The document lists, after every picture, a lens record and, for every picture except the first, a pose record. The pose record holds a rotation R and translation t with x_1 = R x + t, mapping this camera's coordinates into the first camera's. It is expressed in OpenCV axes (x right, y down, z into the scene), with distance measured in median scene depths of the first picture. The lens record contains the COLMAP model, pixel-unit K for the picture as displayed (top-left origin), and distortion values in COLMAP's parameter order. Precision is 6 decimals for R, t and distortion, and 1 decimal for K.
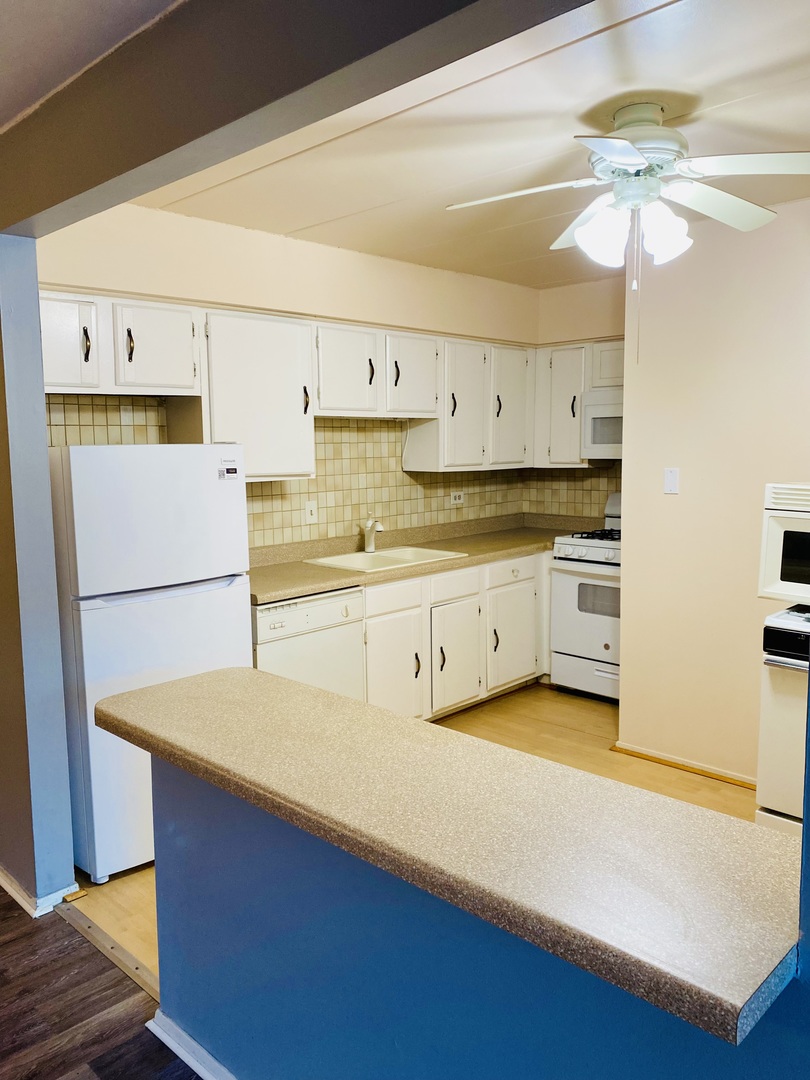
lens RADIAL K [[830.8, 0, 403.9], [0, 830.8, 549.6], [0, 0, 1]] dist [0.050025, -0.038690]
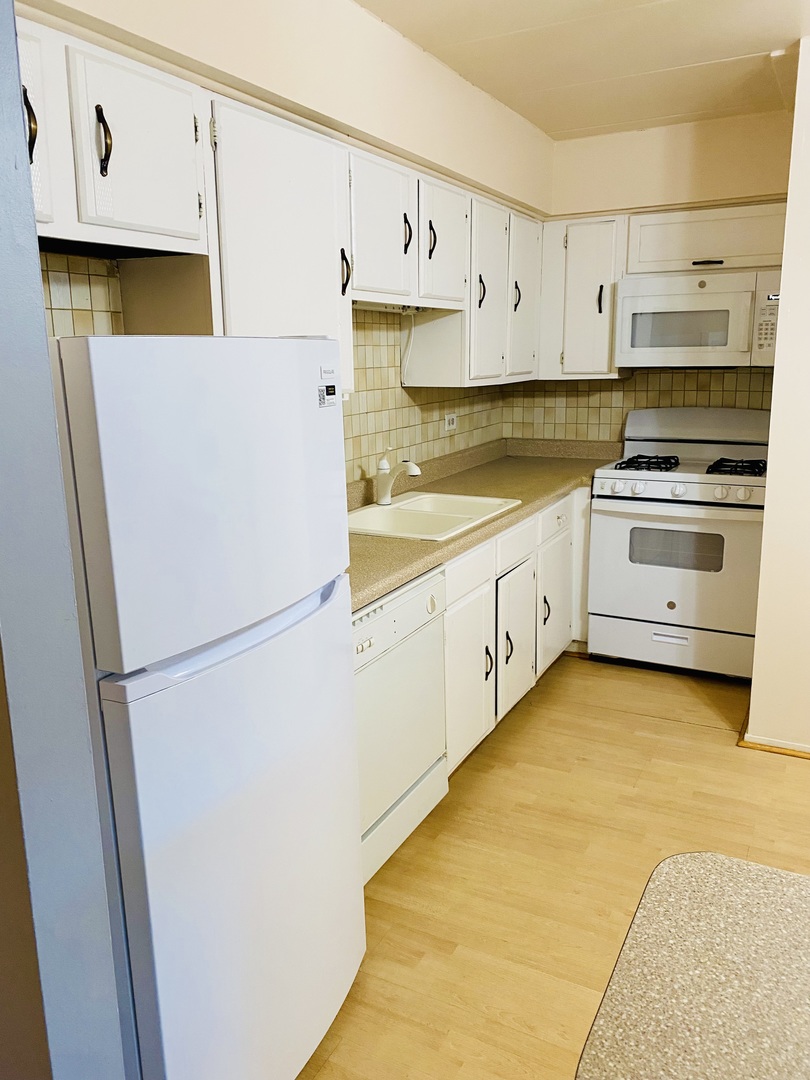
lens RADIAL K [[830.8, 0, 406.4], [0, 830.8, 533.5], [0, 0, 1]] dist [0.050025, -0.038690]
pose [[0.954488, -0.067953, 0.290403, -0.220110], [0.044450, 0.995235, 0.086784, -0.031396], [-0.294917, -0.069926, 0.952961, 0.311050]]
